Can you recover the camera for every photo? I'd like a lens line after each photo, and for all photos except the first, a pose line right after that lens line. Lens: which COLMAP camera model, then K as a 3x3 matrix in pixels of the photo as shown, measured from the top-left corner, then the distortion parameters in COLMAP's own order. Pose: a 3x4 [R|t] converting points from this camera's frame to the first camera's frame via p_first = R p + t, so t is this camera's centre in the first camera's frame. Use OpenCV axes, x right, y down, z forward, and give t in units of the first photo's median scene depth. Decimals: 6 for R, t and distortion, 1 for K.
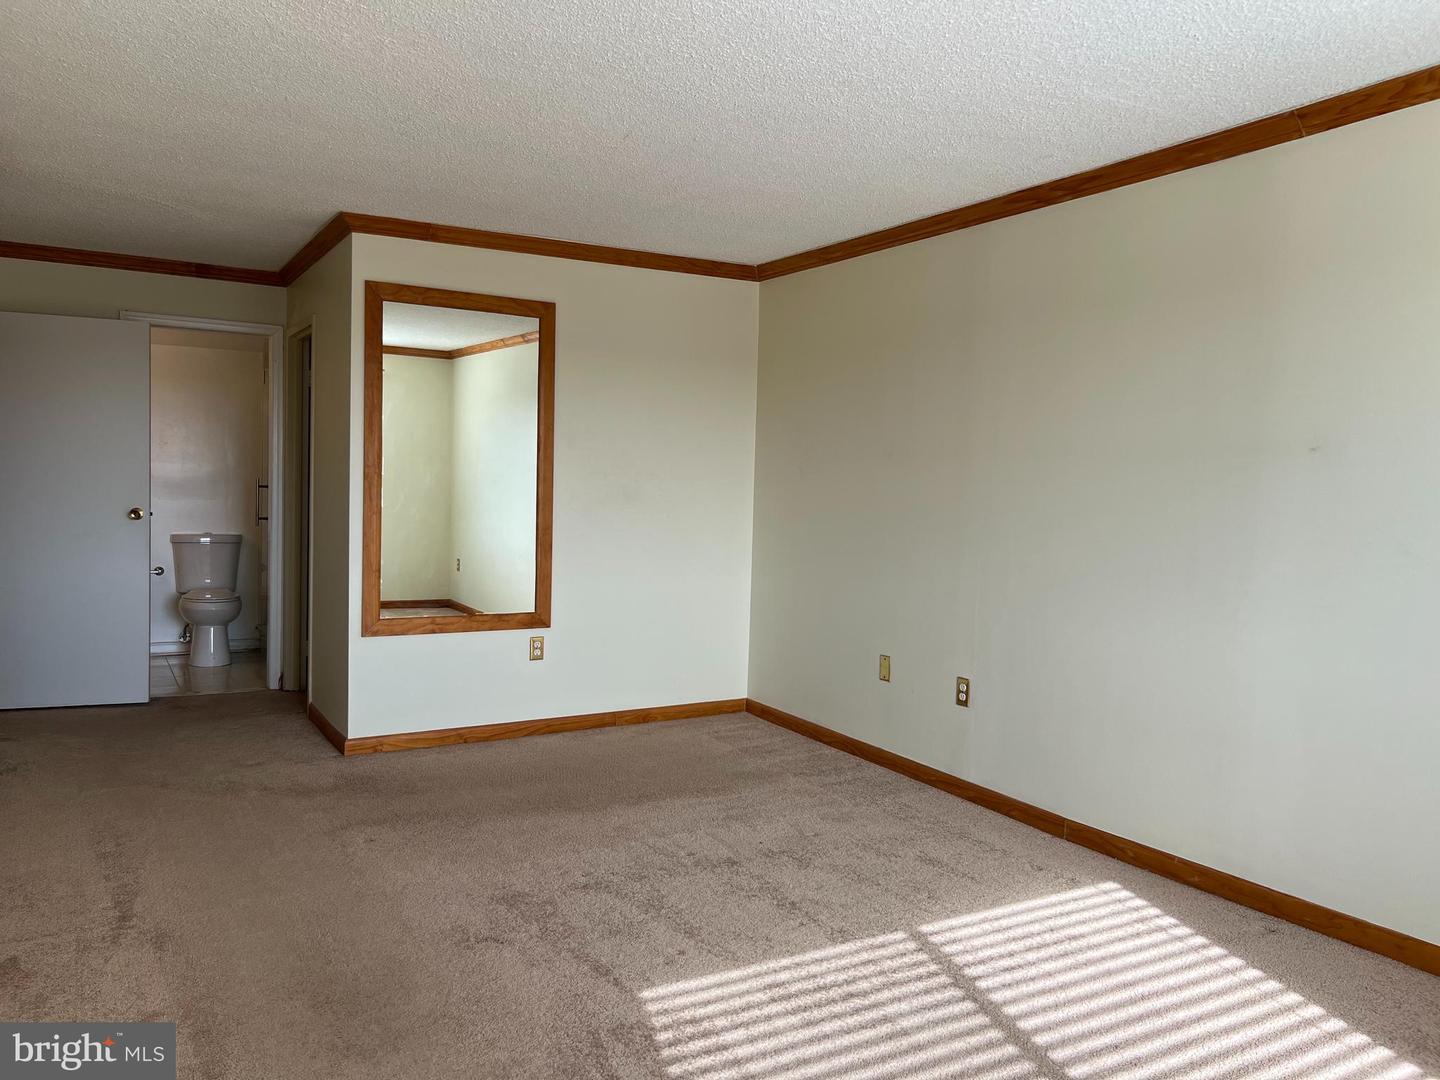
lens RADIAL K [[1103.0, 0, 720.0], [0, 1103.0, 540.0], [0, 0, 1]] dist [-0.071928, -0.000824]
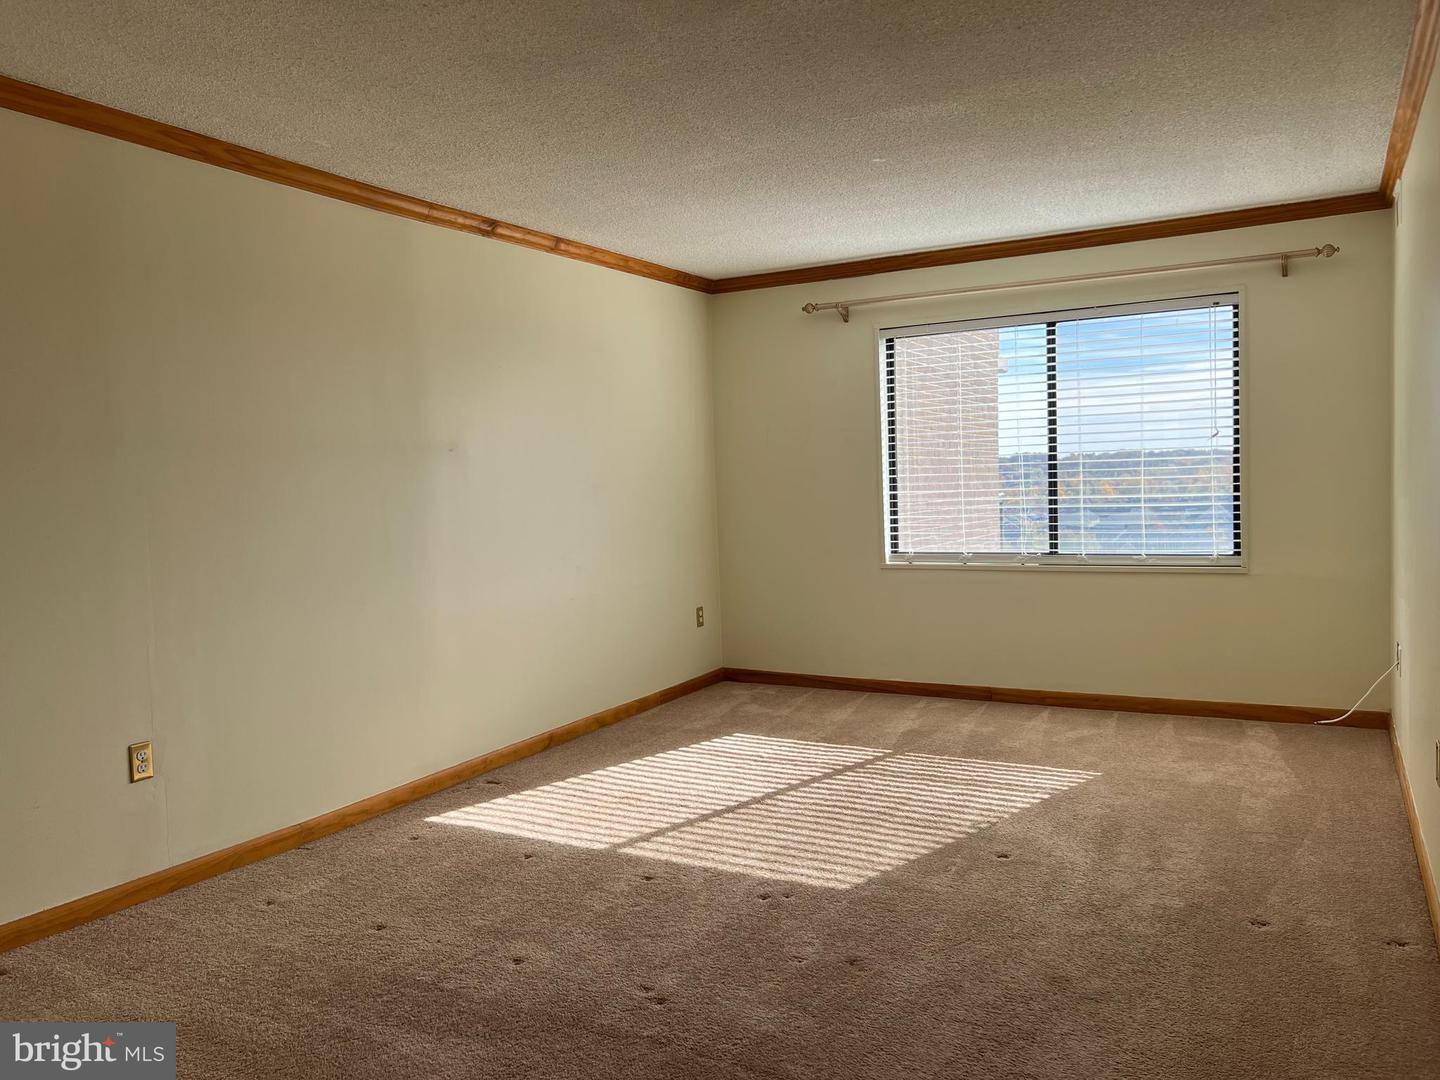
lens RADIAL K [[1072.4, 0, 720.0], [0, 1072.4, 540.0], [0, 0, 1]] dist [0.001234, 0.000293]
pose [[-0.521417, -0.071171, 0.850329, -0.880599], [0.060821, 0.990881, 0.120231, -0.117462], [-0.851132, 0.114409, -0.512333, 1.484172]]
